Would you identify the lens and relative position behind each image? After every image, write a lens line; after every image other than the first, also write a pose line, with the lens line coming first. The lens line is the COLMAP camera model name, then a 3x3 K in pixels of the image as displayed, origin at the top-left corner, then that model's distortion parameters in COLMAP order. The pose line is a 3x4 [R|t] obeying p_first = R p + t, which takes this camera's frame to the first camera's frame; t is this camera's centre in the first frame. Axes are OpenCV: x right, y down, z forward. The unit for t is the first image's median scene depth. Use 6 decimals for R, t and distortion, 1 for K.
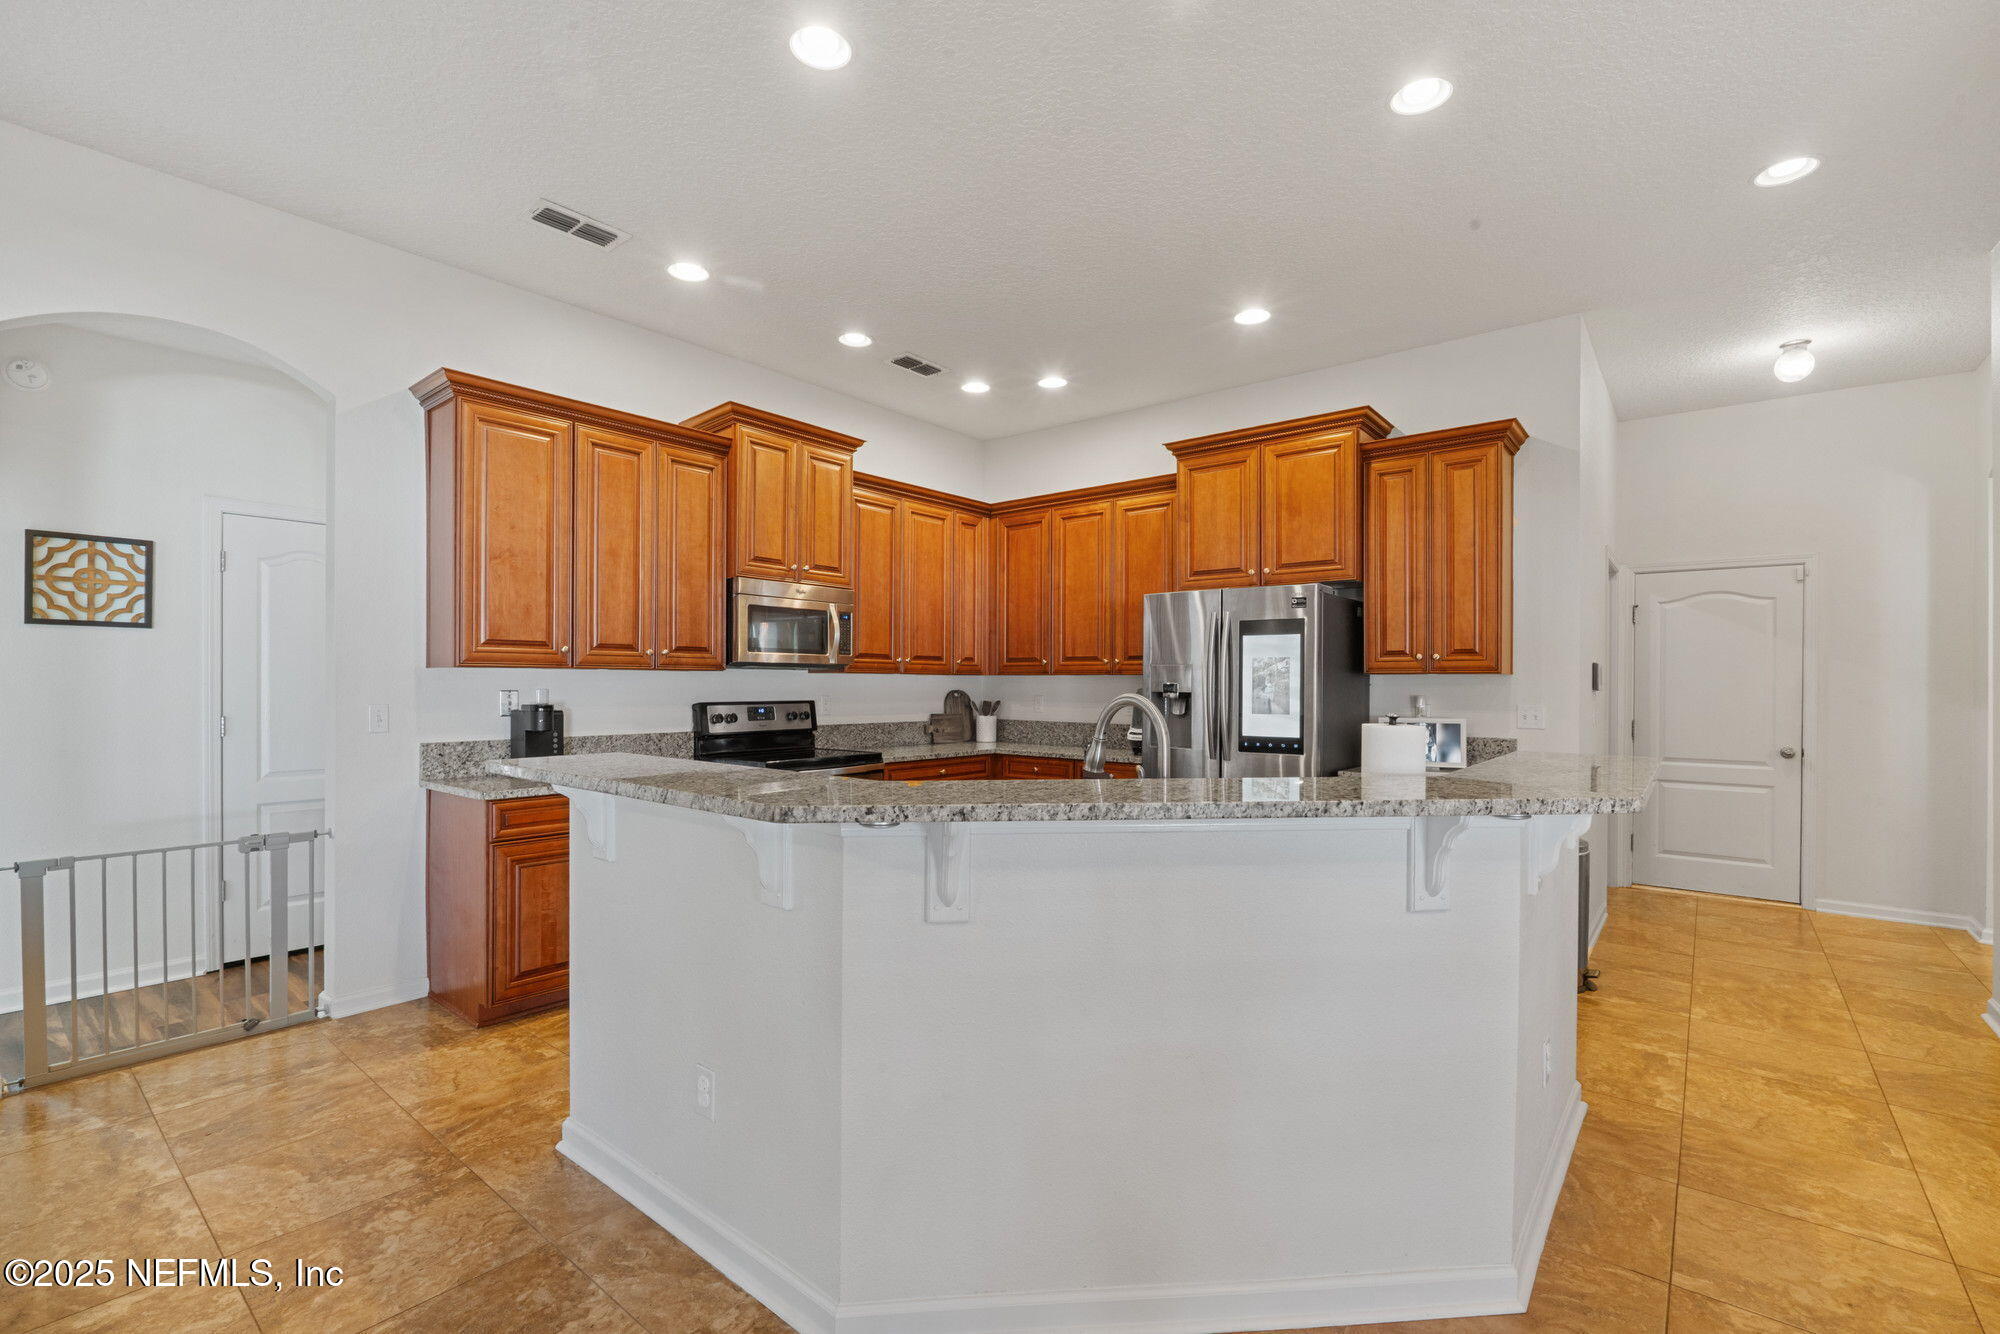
lens RADIAL K [[860.8, 0, 998.3], [0, 860.8, 677.6], [0, 0, 1]] dist [-0.014014, 0.000439]
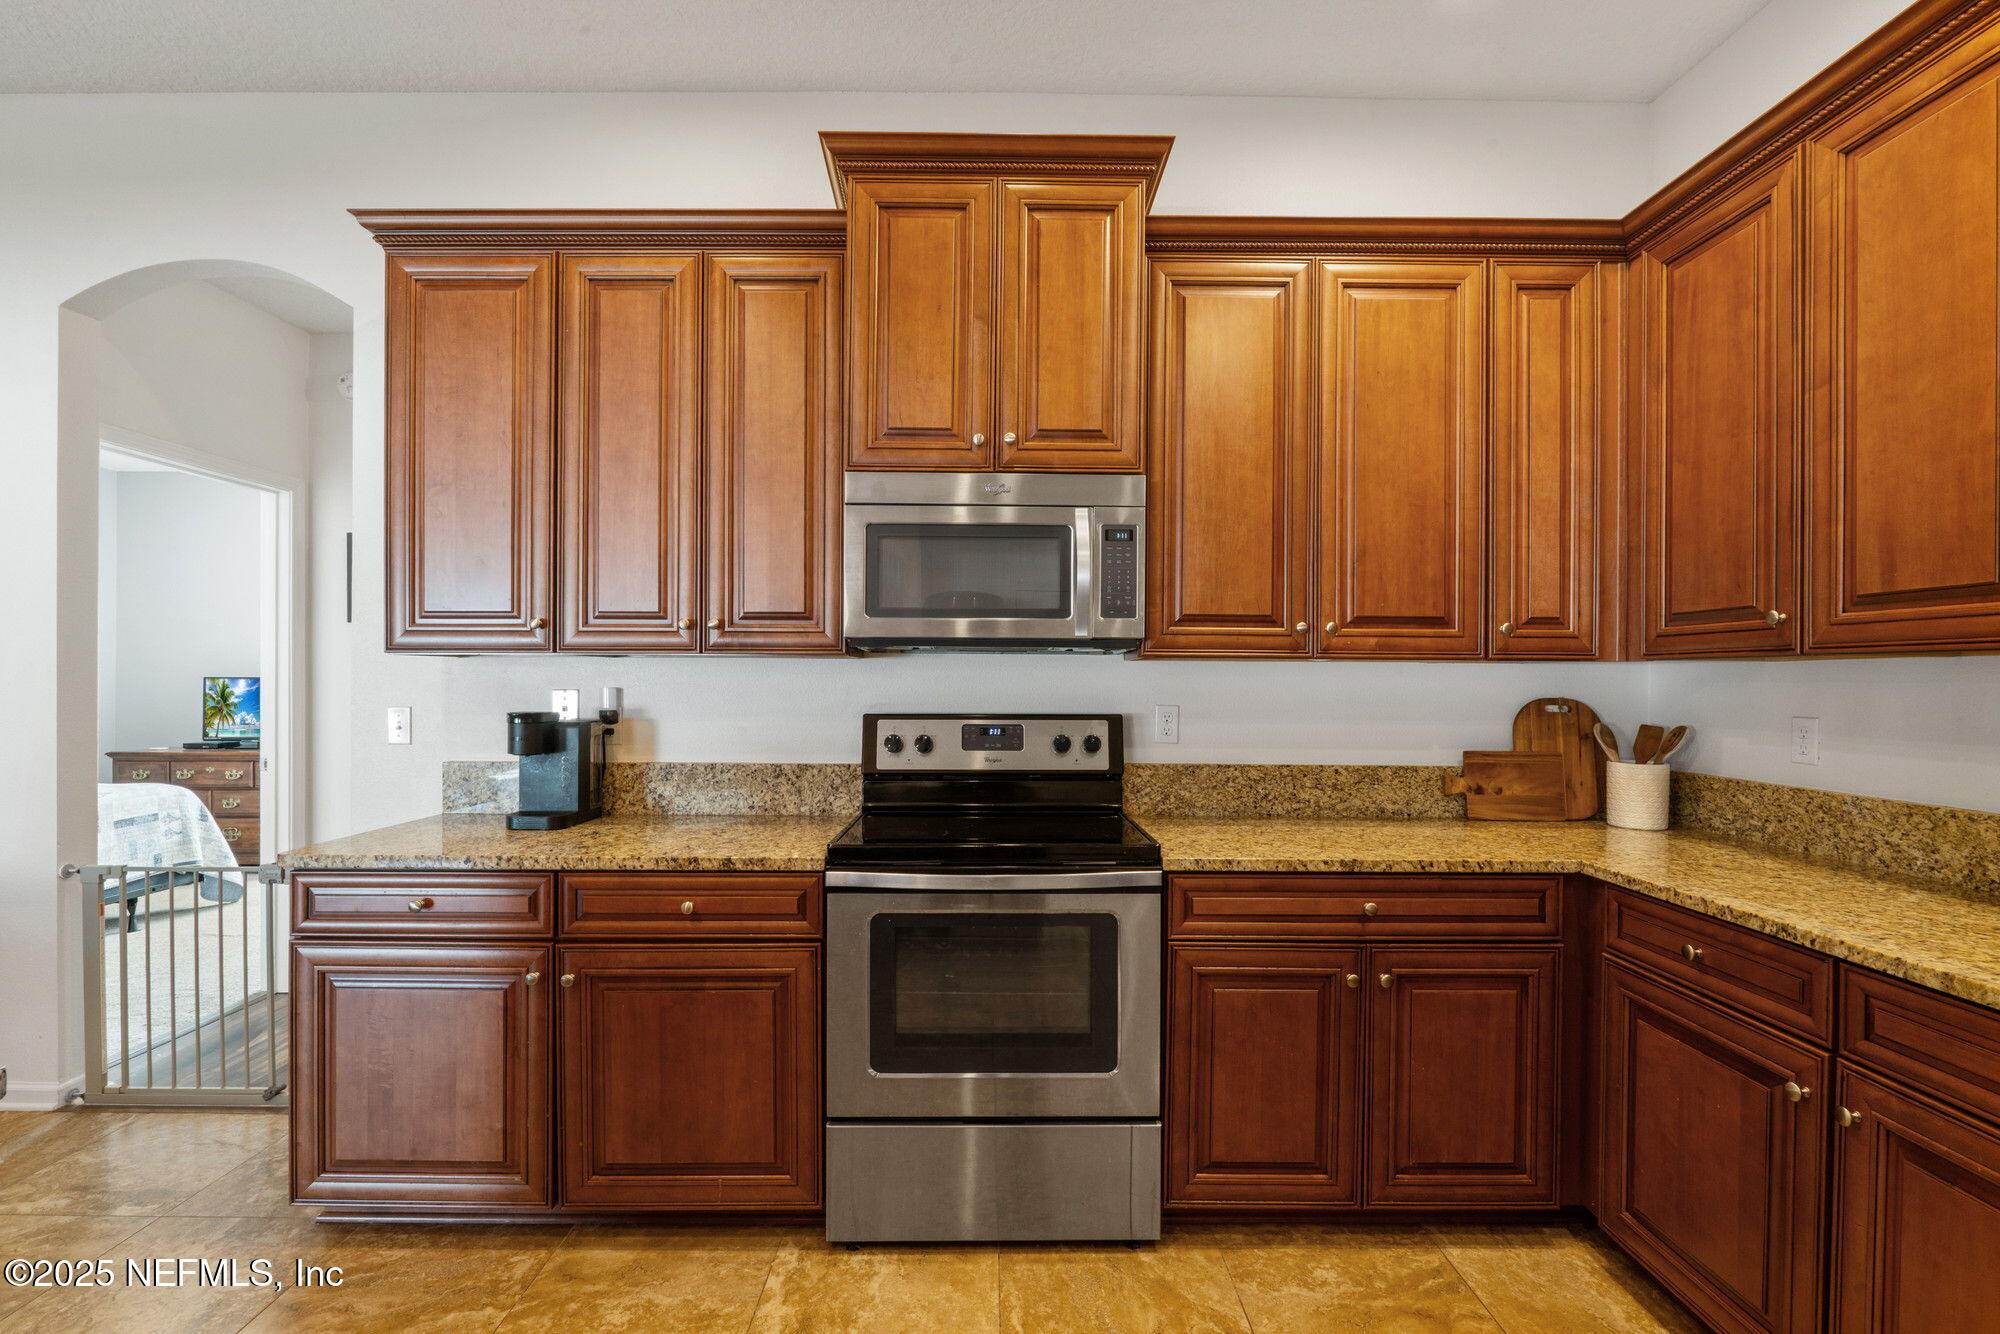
lens RADIAL K [[860.8, 0, 998.3], [0, 860.8, 677.6], [0, 0, 1]] dist [-0.014014, 0.000439]
pose [[0.634240, -0.002261, -0.773133, 0.116907], [0.002186, 0.999997, -0.001131, 0.004851], [0.773133, -0.000973, 0.634243, 0.569539]]
